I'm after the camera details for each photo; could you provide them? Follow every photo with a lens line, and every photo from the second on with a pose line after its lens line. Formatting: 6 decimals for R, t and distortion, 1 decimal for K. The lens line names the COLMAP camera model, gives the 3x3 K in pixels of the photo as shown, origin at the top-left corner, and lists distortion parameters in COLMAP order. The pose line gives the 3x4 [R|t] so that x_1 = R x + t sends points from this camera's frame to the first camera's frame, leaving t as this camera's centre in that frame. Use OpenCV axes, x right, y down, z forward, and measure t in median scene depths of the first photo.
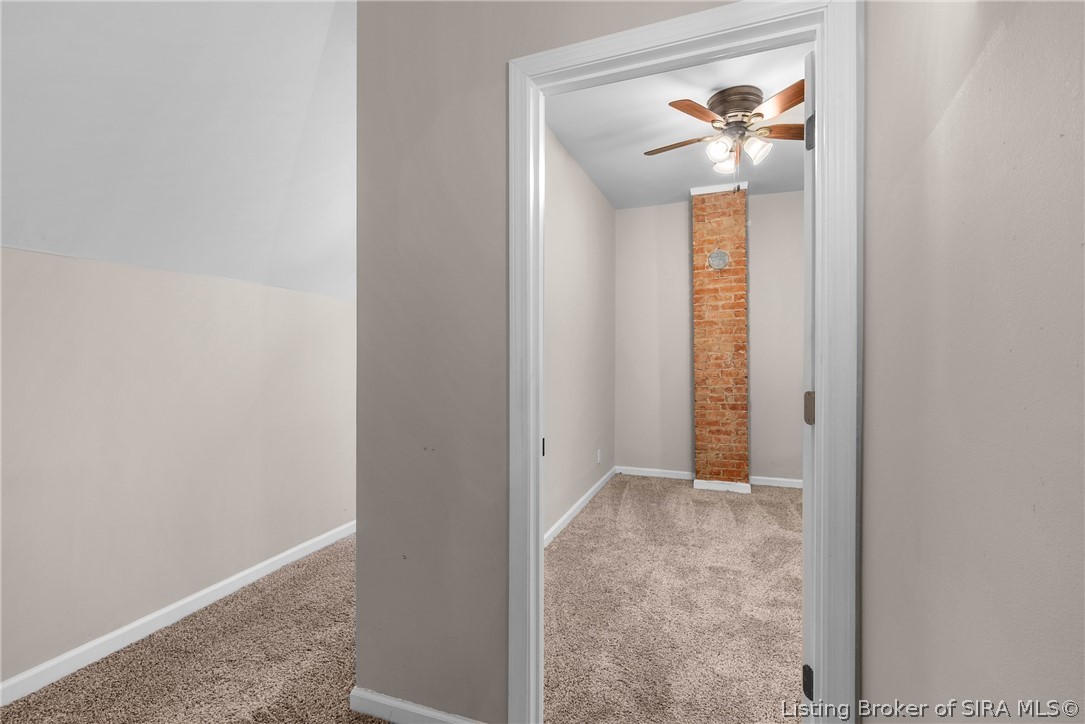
lens RADIAL K [[488.1, 0, 546.3], [0, 488.1, 358.5], [0, 0, 1]] dist [-0.002279, 0.001278]
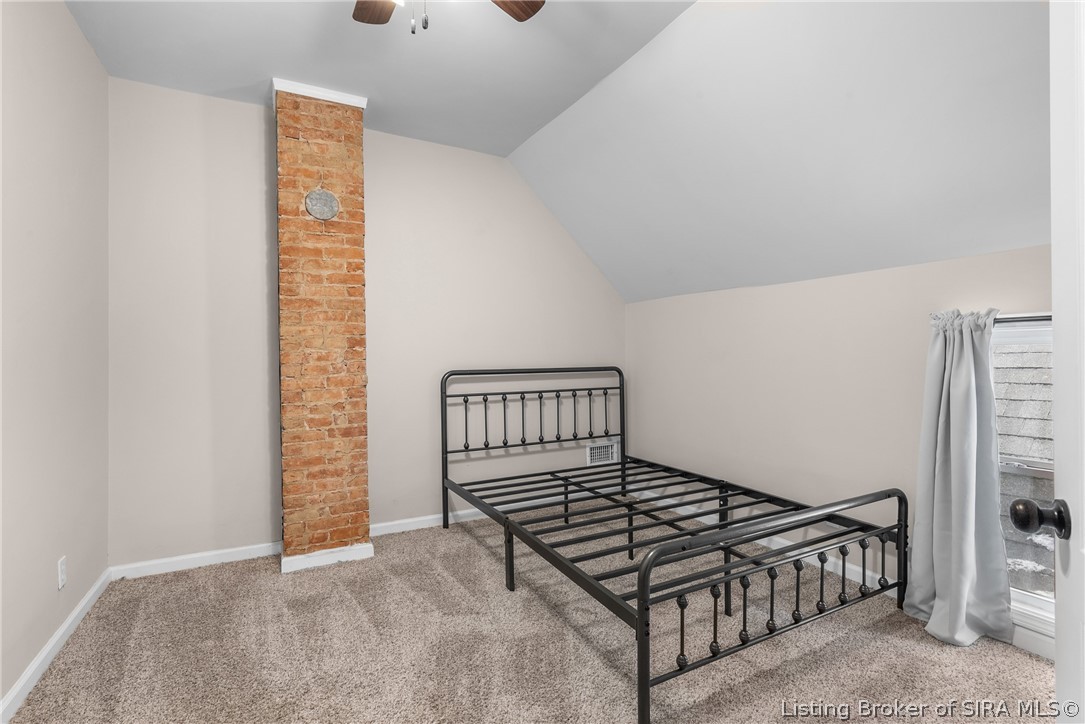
lens RADIAL K [[488.1, 0, 546.3], [0, 488.1, 358.5], [0, 0, 1]] dist [-0.002279, 0.001278]
pose [[0.645308, -0.000986, 0.763922, 0.053243], [0.008502, 0.999946, -0.005892, 0.005875], [-0.763876, 0.010297, 0.645281, 0.362496]]
